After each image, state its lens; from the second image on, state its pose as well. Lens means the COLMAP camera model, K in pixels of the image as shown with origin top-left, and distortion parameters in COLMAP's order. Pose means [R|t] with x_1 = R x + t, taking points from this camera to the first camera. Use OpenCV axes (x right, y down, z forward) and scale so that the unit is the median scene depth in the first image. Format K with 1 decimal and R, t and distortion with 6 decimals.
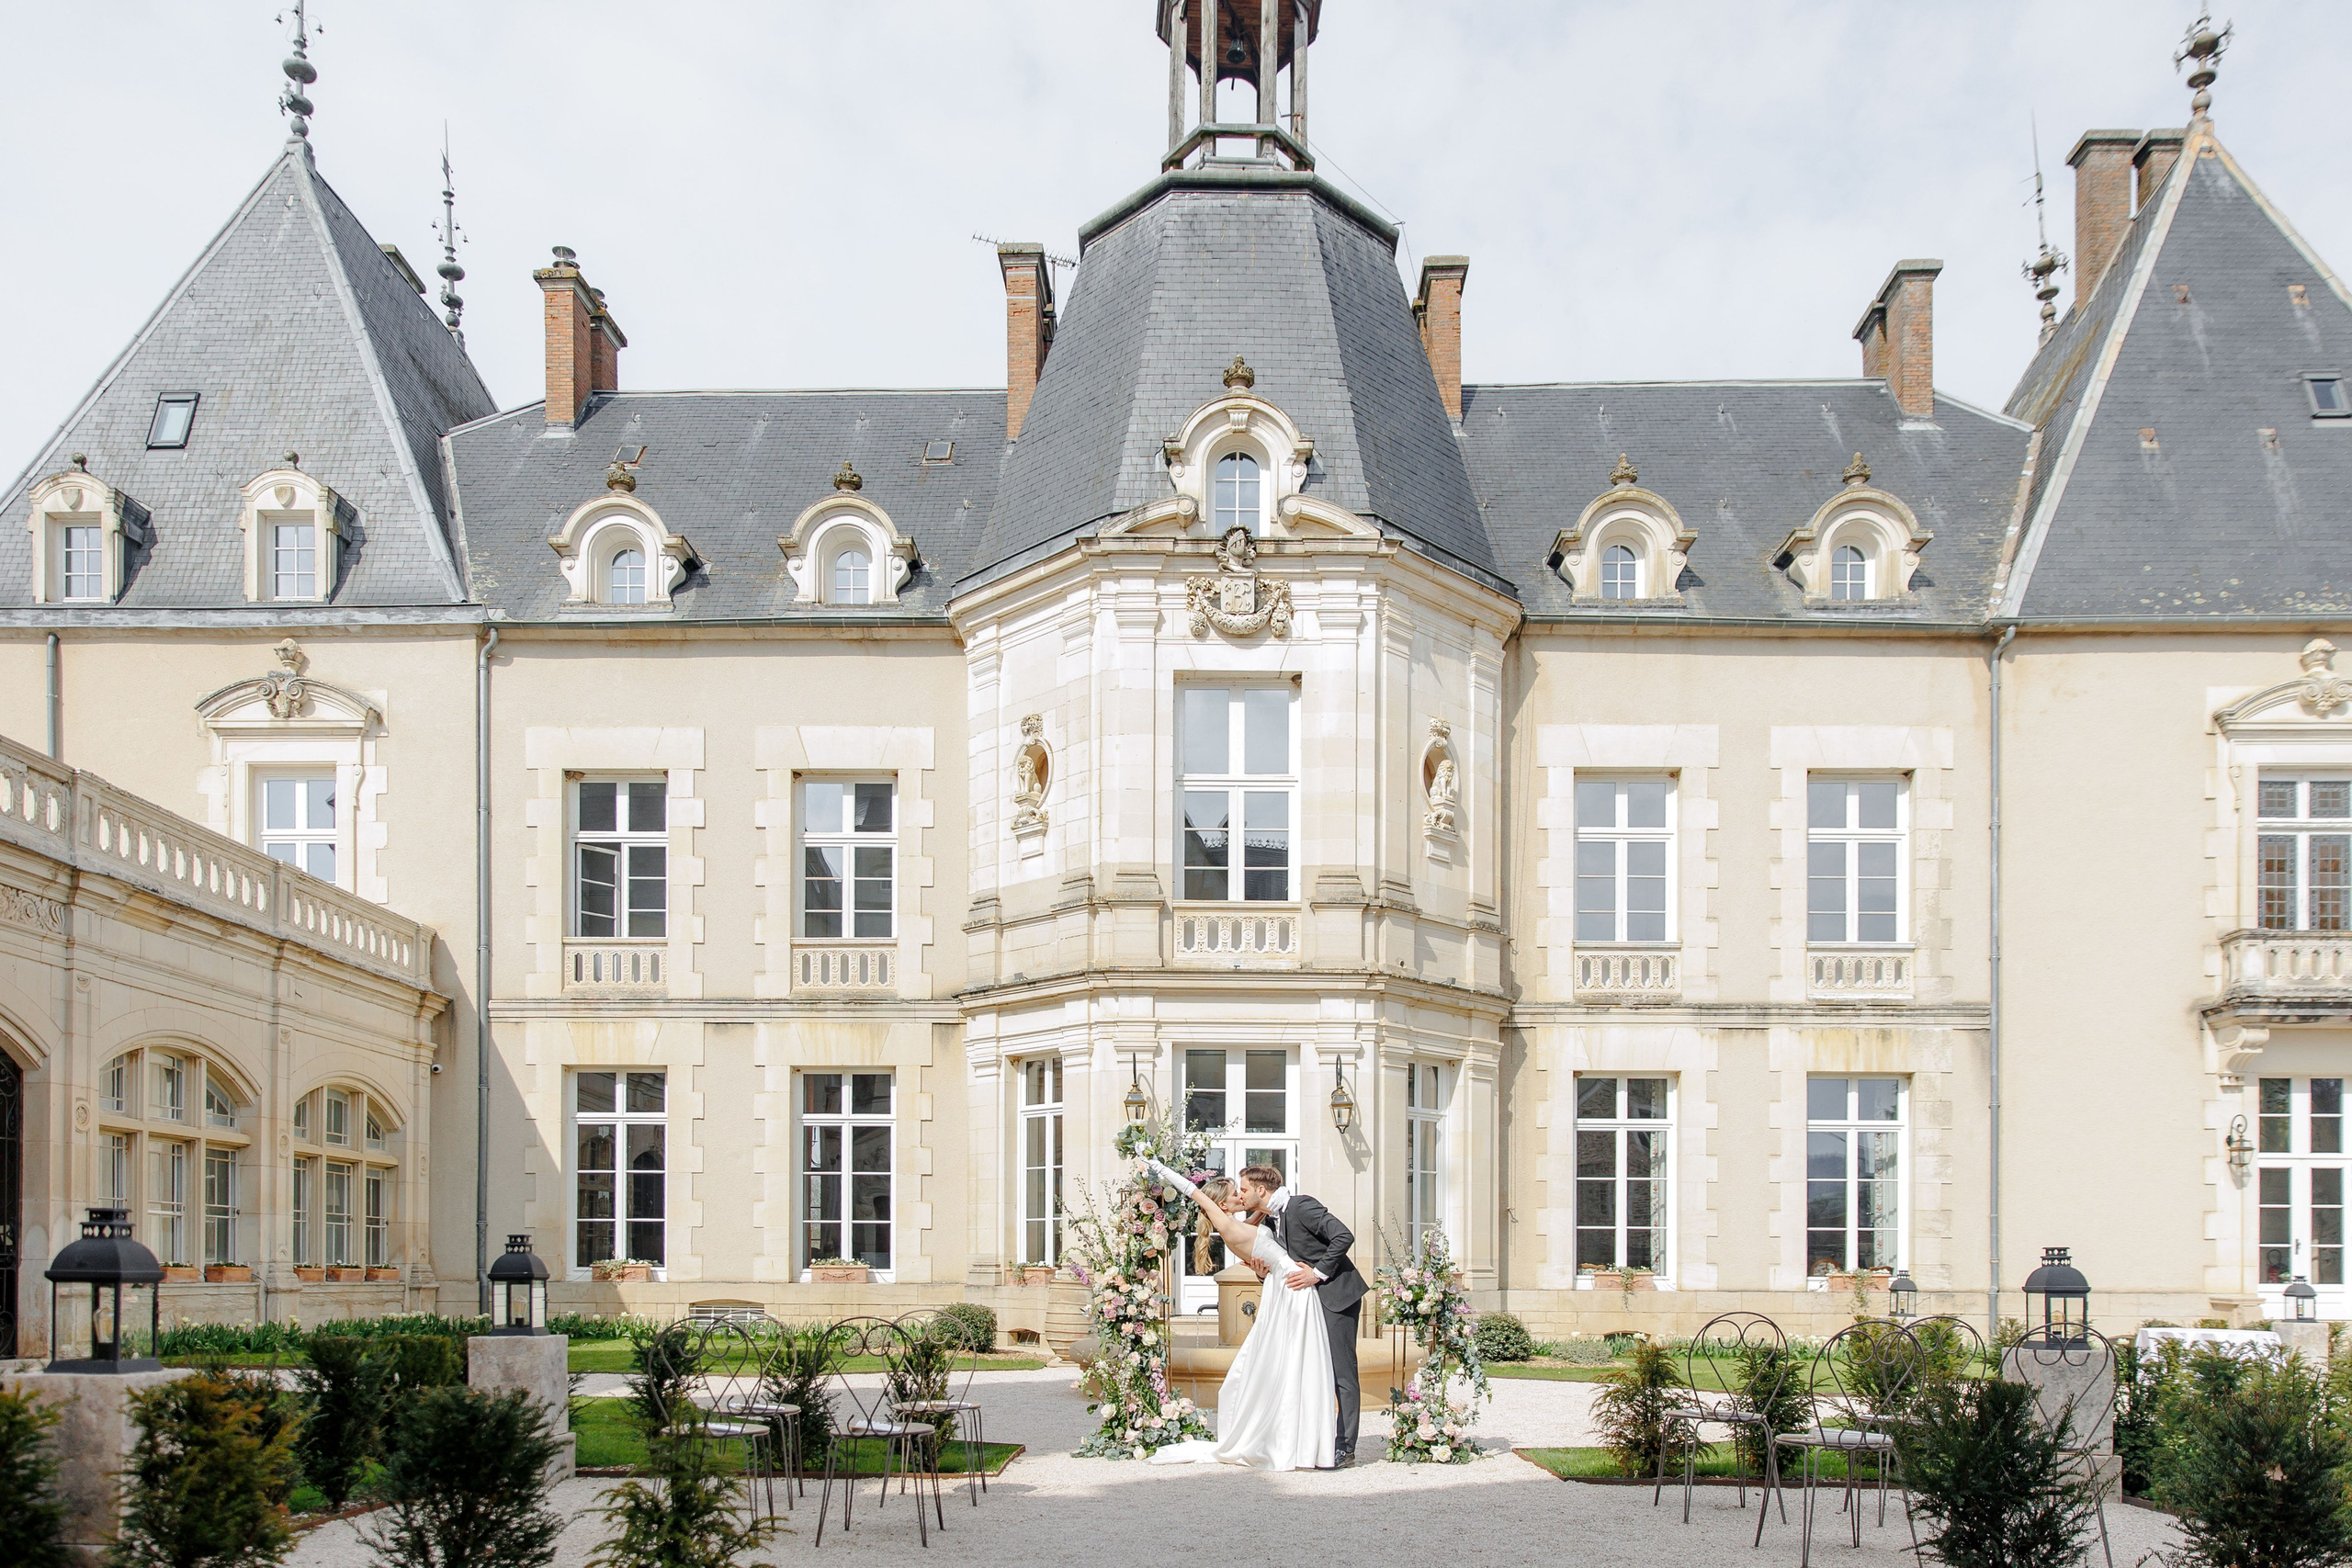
lens RADIAL K [[1813.3, 0, 1335.9], [0, 1813.3, 776.9], [0, 0, 1]] dist [0.017649, -0.003995]
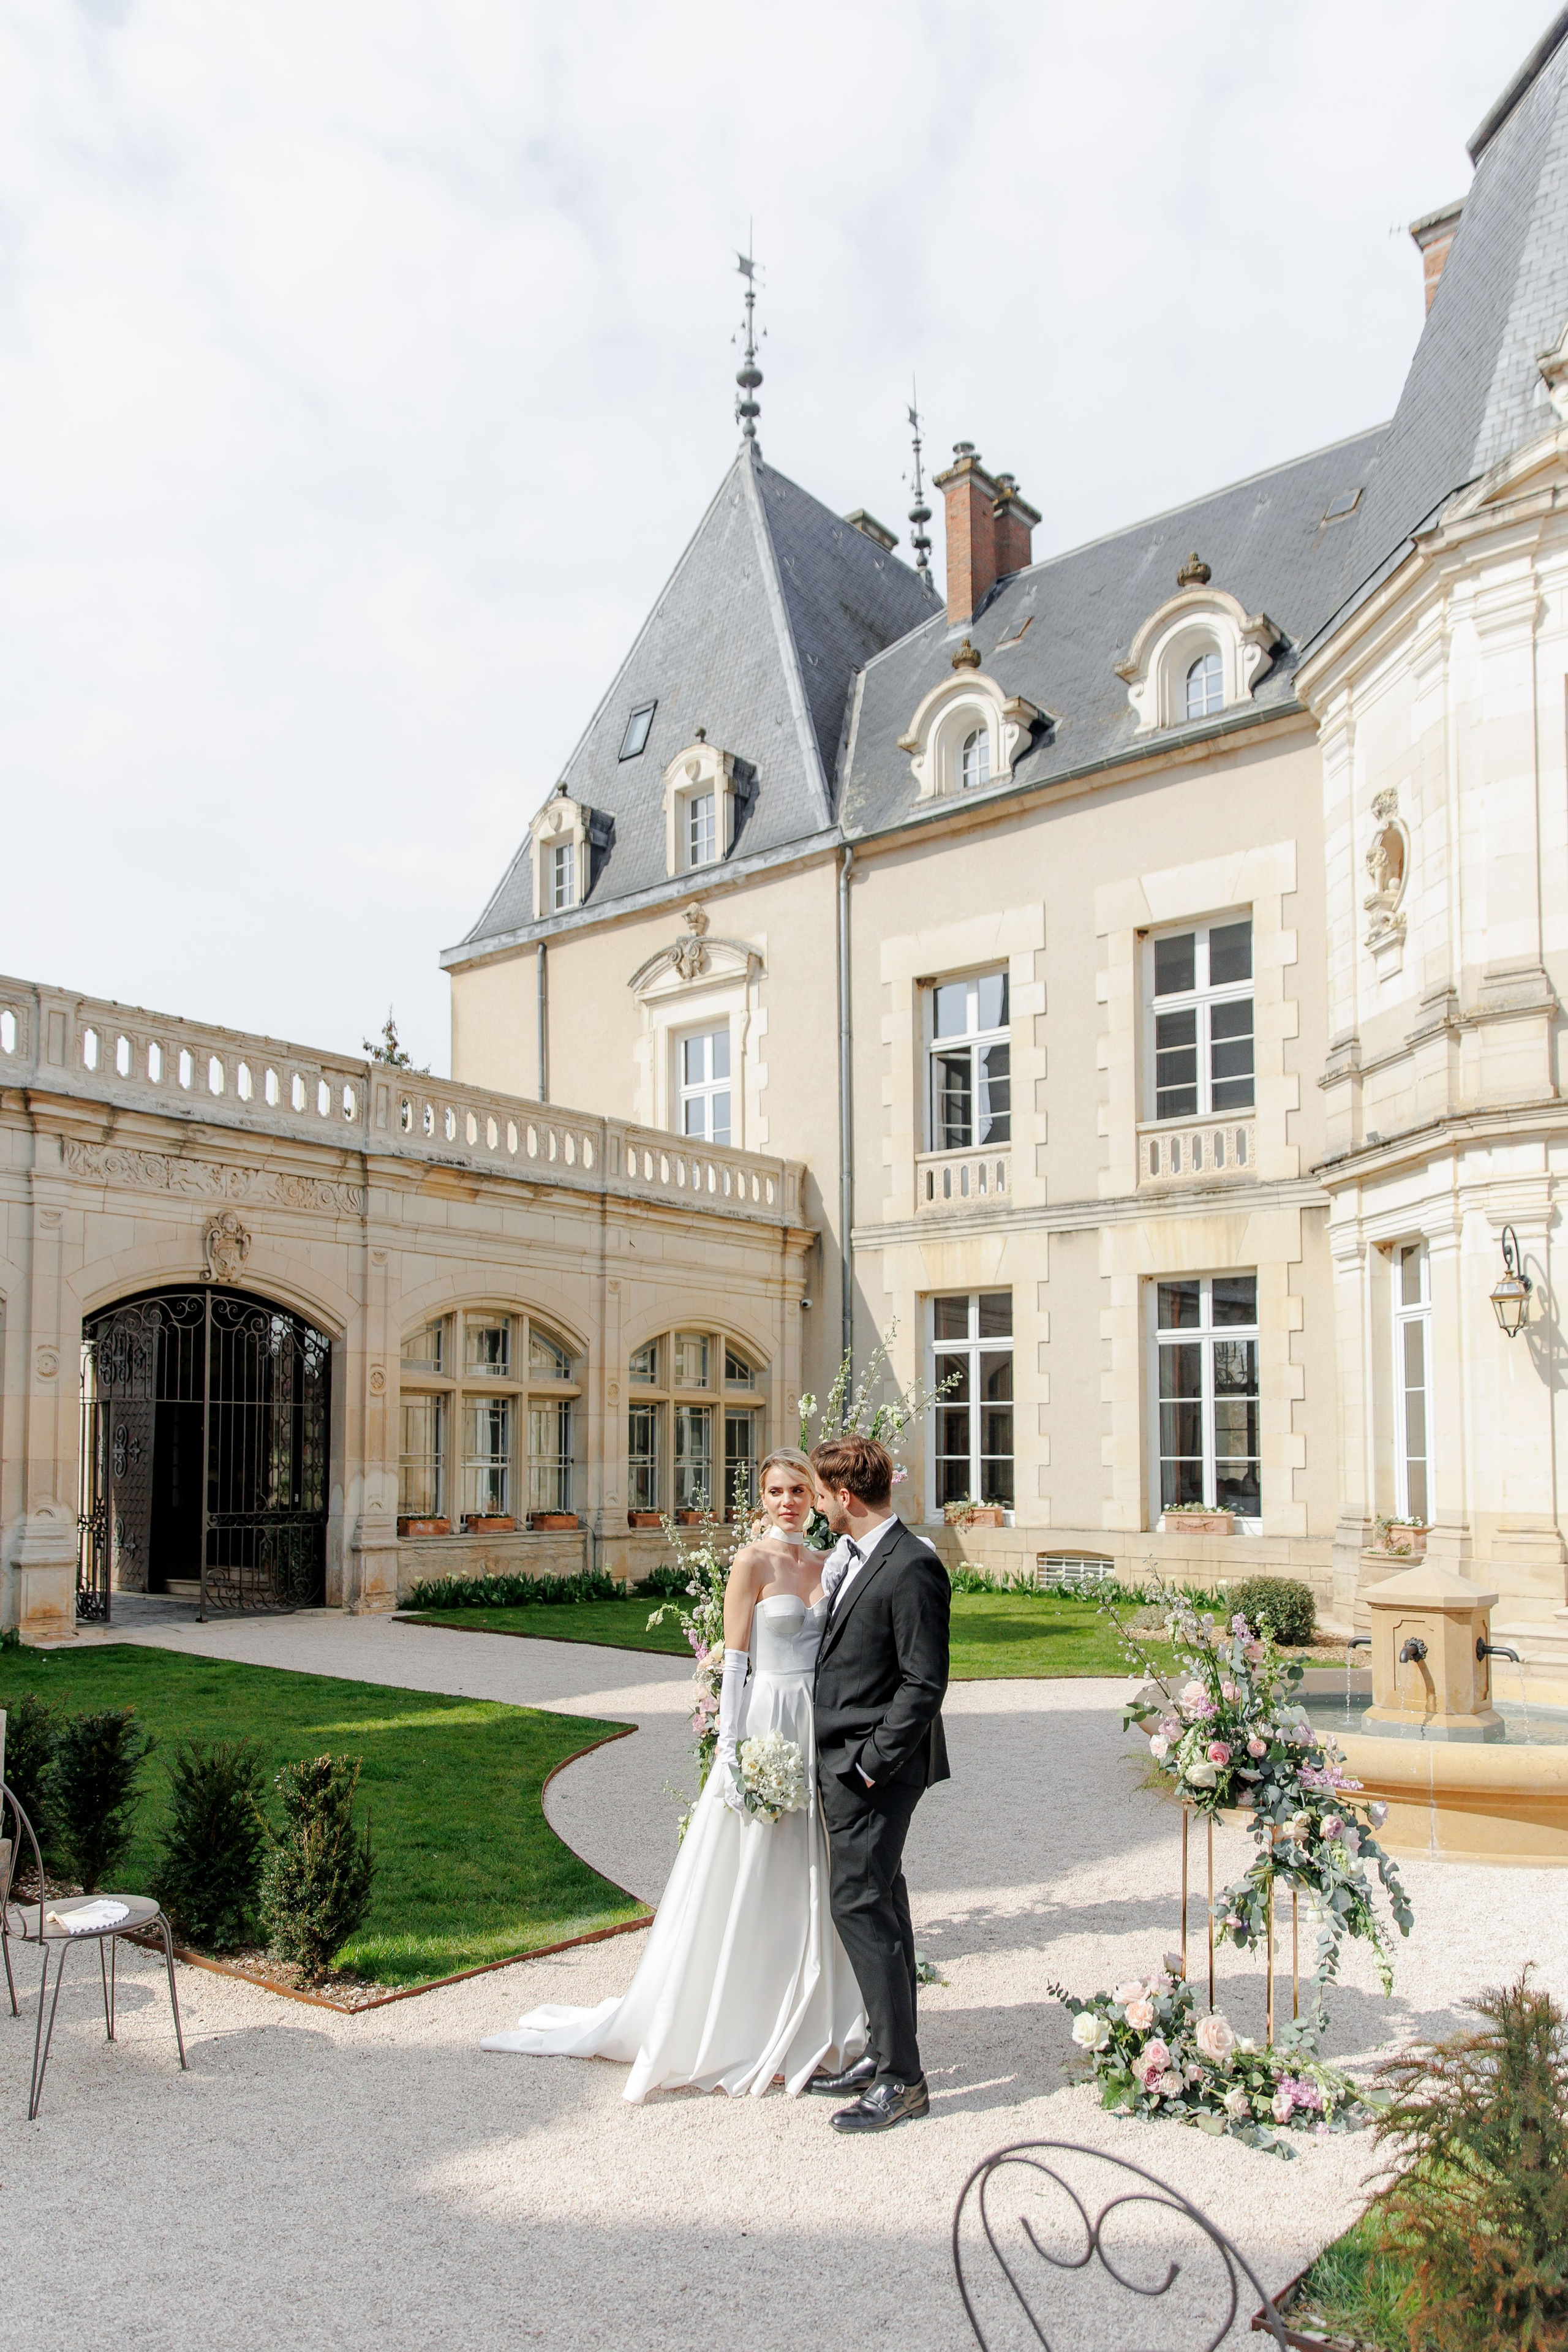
lens RADIAL K [[1813.4, 0, 654.9], [0, 1813.4, 1139.3], [0, 0, 1]] dist [0.017649, -0.003995]
pose [[0.721774, -0.125447, -0.680665, 0.116270], [0.187804, 0.982039, 0.018155, 0.039447], [0.666162, -0.140936, 0.732370, 0.238724]]
